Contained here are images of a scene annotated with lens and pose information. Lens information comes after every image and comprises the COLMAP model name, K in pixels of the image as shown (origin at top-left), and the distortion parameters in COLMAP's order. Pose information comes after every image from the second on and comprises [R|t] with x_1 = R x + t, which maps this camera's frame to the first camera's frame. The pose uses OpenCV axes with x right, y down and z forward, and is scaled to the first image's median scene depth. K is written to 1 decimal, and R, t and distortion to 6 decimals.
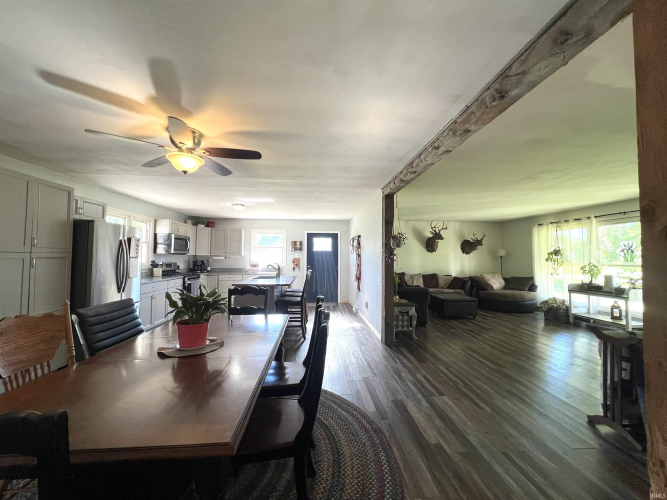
lens RADIAL K [[267.4, 0, 334.3], [0, 267.4, 248.1], [0, 0, 1]] dist [-0.003652, 0.000393]
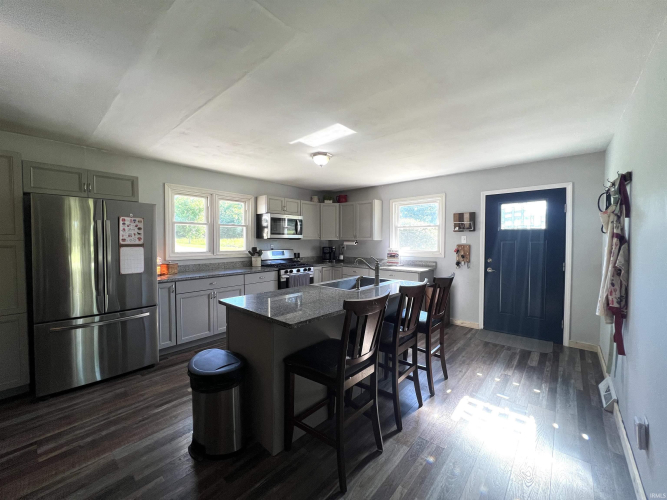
lens RADIAL K [[267.9, 0, 333.8], [0, 267.9, 248.6], [0, 0, 1]] dist [-0.002851, 0.001330]
pose [[0.695834, 0.018639, -0.717961, 0.103159], [0.027781, 0.998216, 0.052840, 0.015455], [0.717665, -0.056713, 0.694075, 0.682568]]
